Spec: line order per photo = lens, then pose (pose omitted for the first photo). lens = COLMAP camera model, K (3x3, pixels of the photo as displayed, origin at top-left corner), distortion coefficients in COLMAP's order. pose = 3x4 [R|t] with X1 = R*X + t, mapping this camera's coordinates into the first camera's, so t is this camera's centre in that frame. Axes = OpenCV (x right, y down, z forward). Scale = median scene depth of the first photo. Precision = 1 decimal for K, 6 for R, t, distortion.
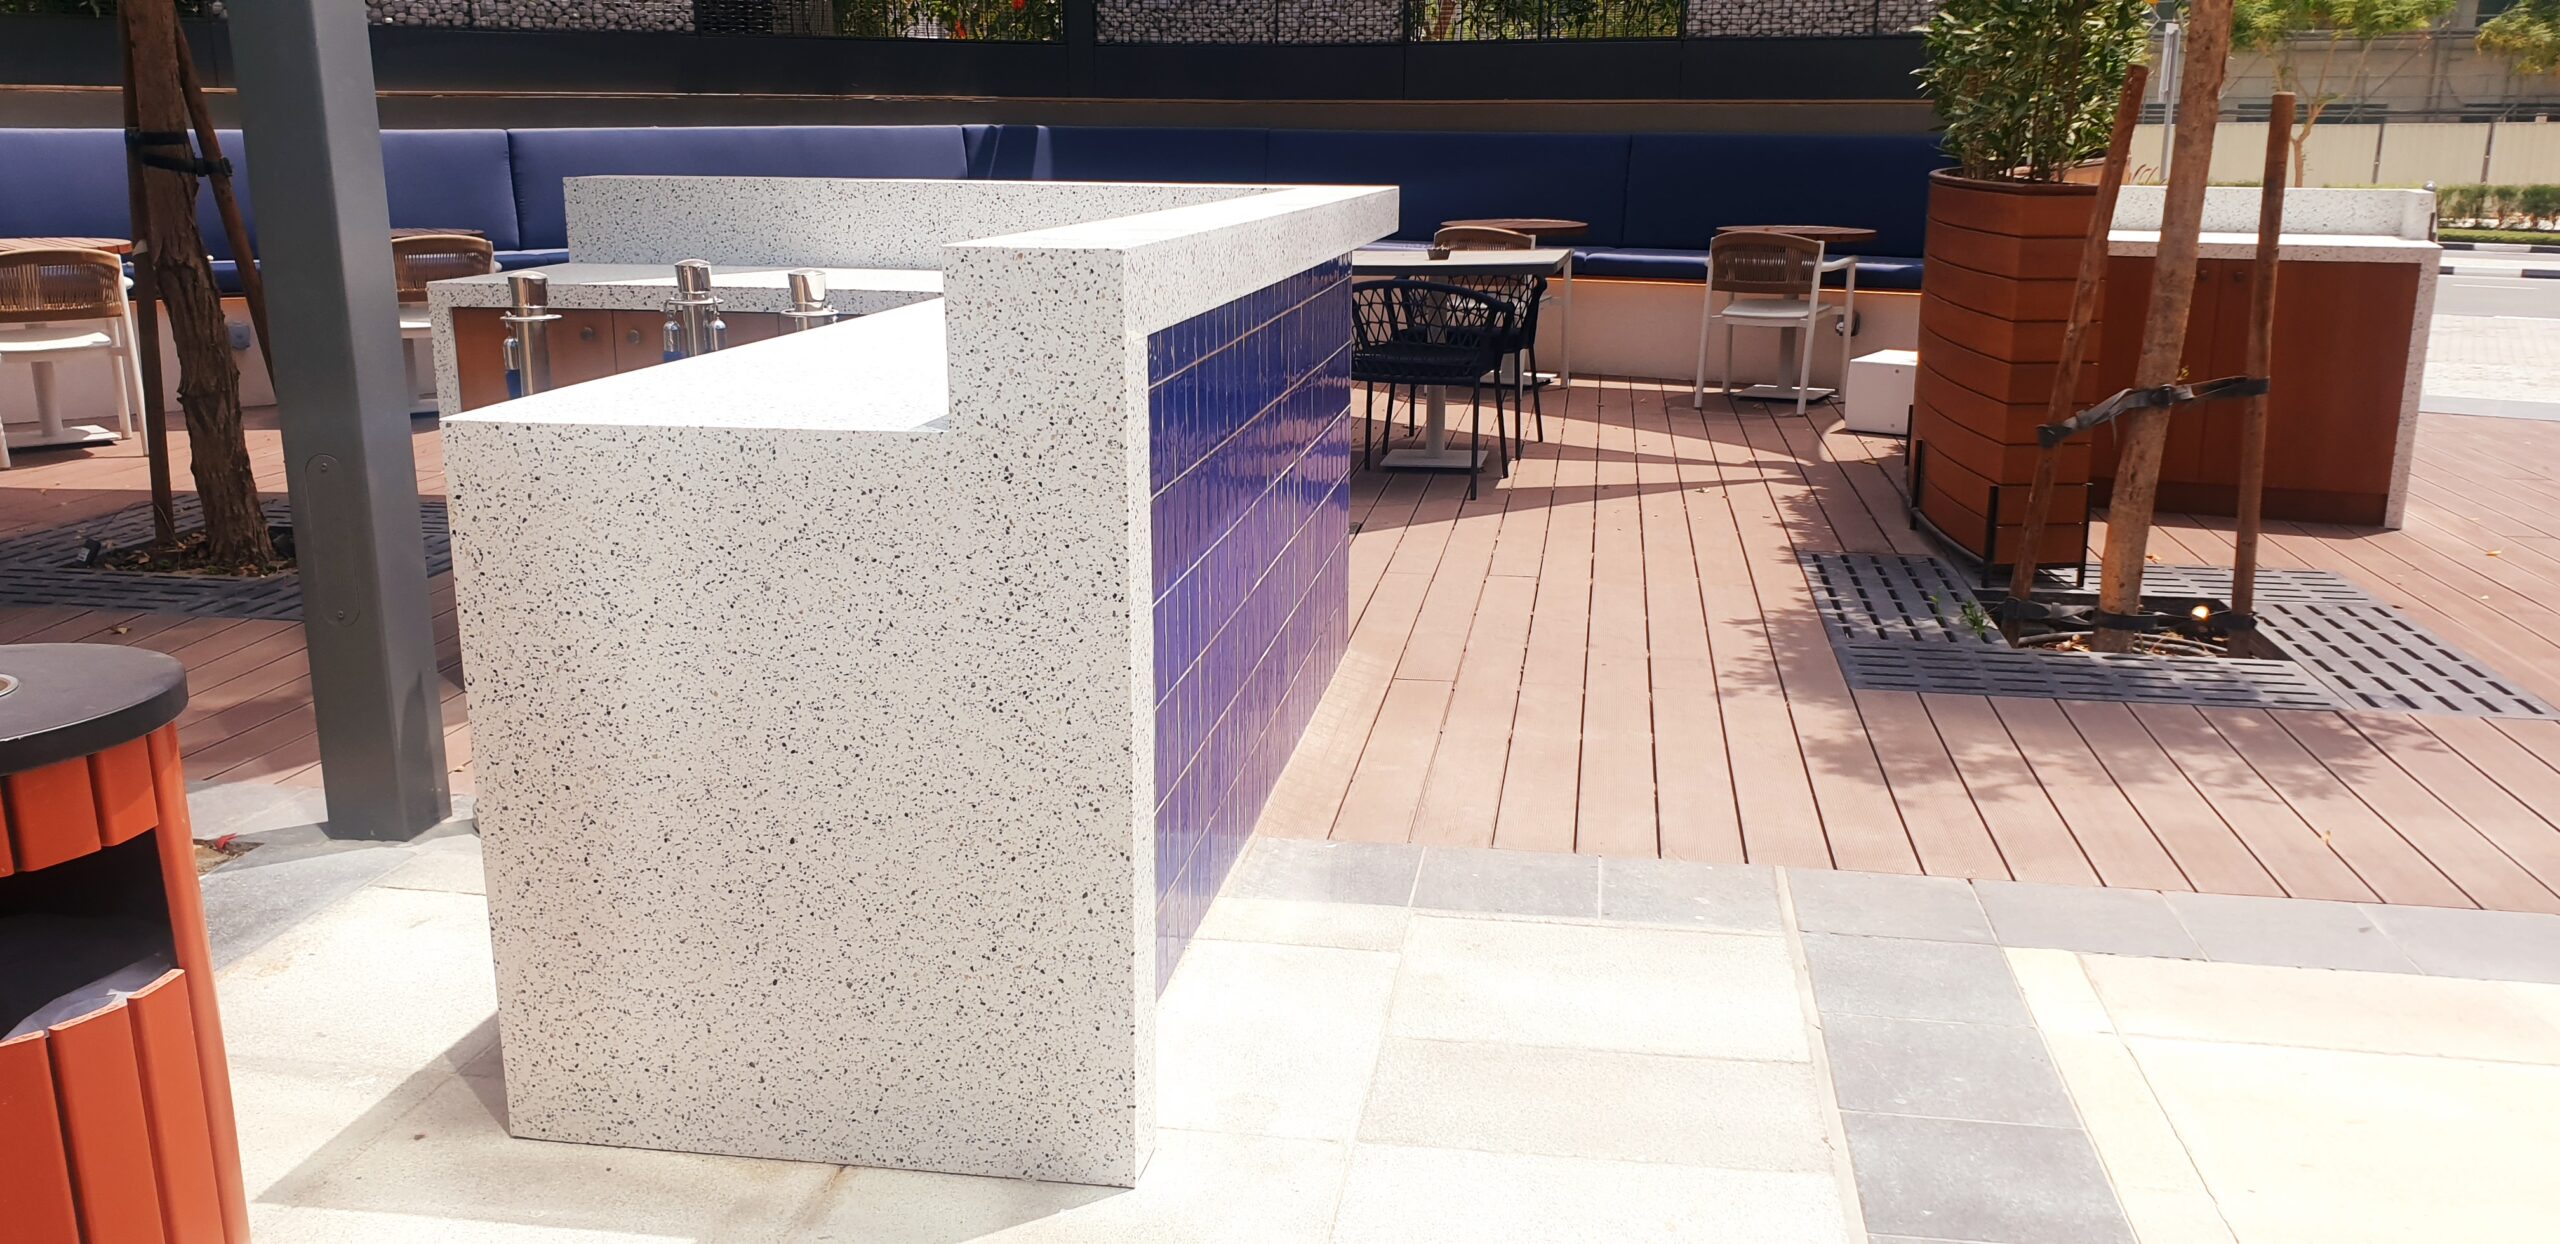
lens RADIAL K [[2001.8, 0, 1280.5], [0, 2001.8, 627.3], [0, 0, 1]] dist [0.067527, -0.107516]
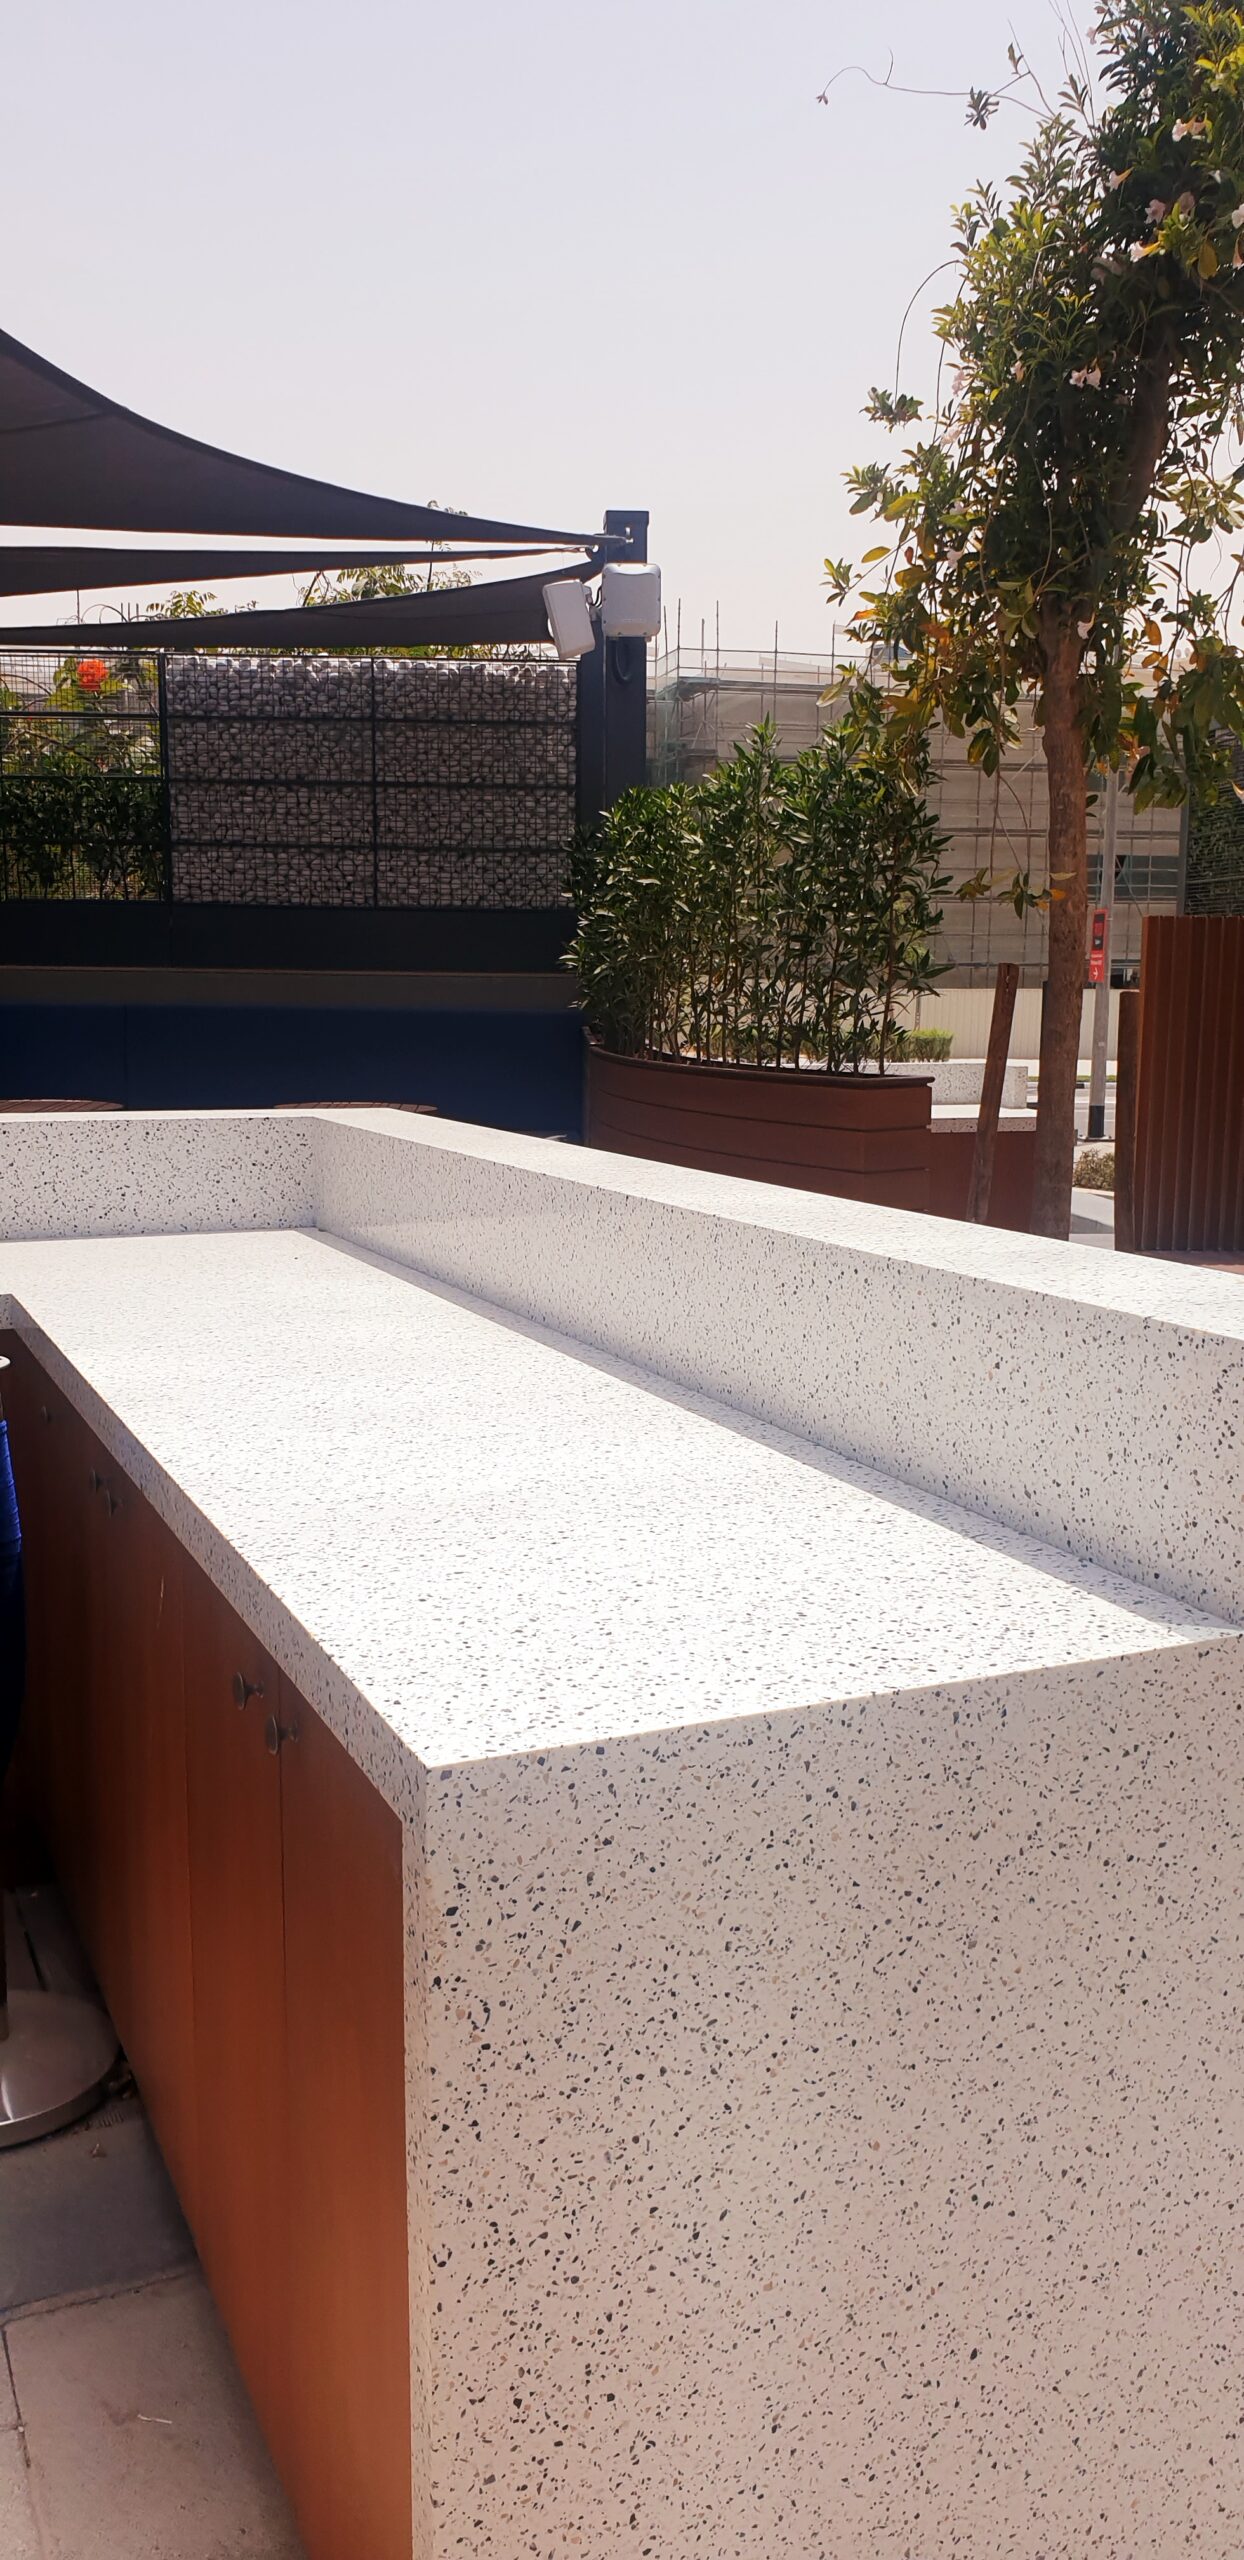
lens RADIAL K [[2001.8, 0, 633.9], [0, 2001.8, 1302.9], [0, 0, 1]] dist [0.067527, -0.107516]
pose [[0.856229, -0.089967, 0.508702, -0.610747], [0.131050, 0.990334, -0.045433, -0.186993], [-0.499698, 0.105566, 0.859743, 0.519493]]
